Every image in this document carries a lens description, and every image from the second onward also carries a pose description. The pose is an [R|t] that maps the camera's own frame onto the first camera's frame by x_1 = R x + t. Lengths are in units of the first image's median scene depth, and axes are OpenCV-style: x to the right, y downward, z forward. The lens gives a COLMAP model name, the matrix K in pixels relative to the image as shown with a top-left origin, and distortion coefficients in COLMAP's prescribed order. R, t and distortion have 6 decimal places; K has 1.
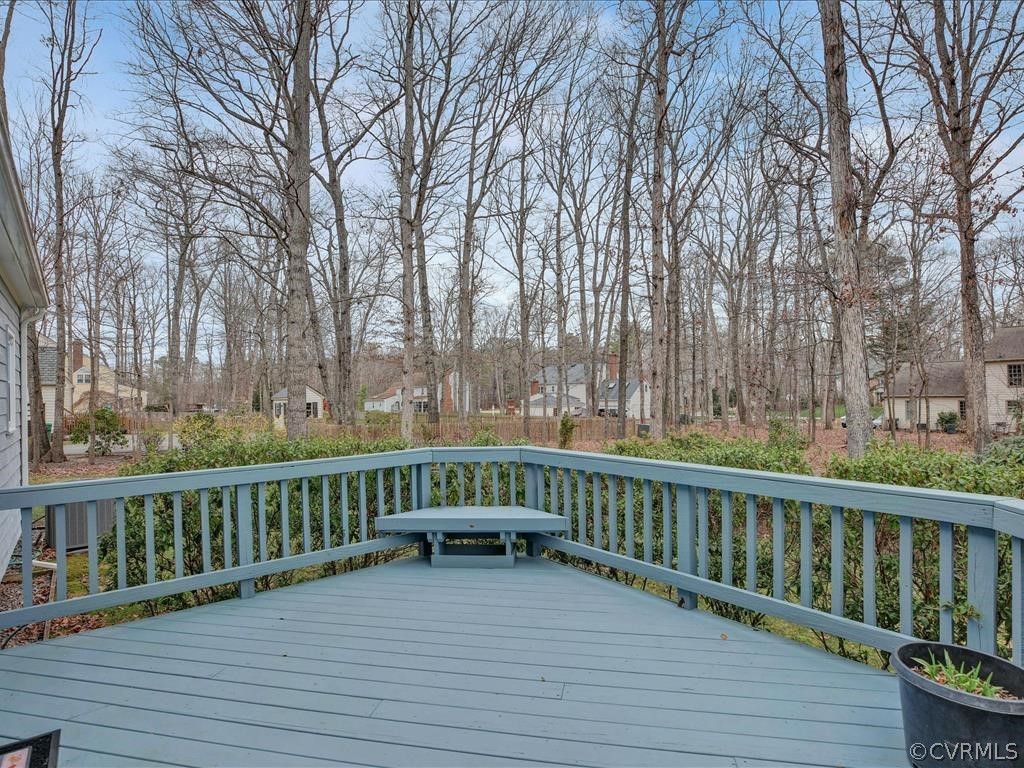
lens RADIAL K [[535.1, 0, 506.7], [0, 535.1, 379.7], [0, 0, 1]] dist [-0.003429, -0.000648]
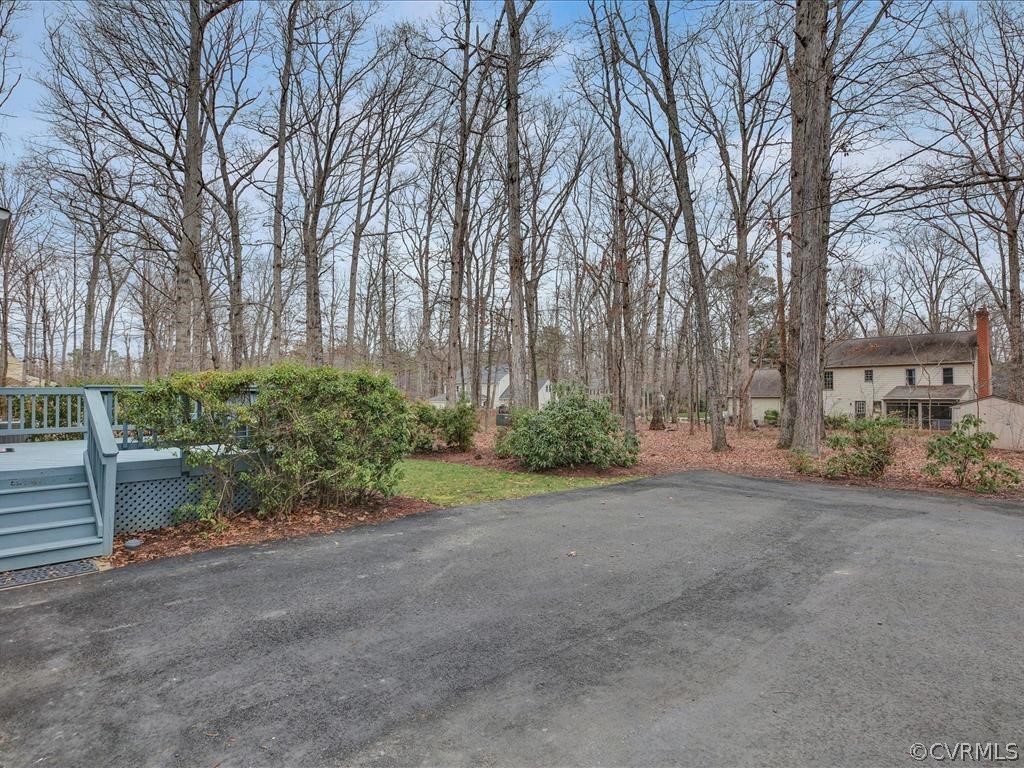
lens RADIAL K [[536.1, 0, 506.4], [0, 536.1, 379.4], [0, 0, 1]] dist [-0.005050, 0.001109]
pose [[0.994332, 0.019898, 0.104438, 0.066915], [-0.019463, 0.999797, -0.005183, 0.005372], [-0.104520, 0.003121, 0.994518, -0.095754]]
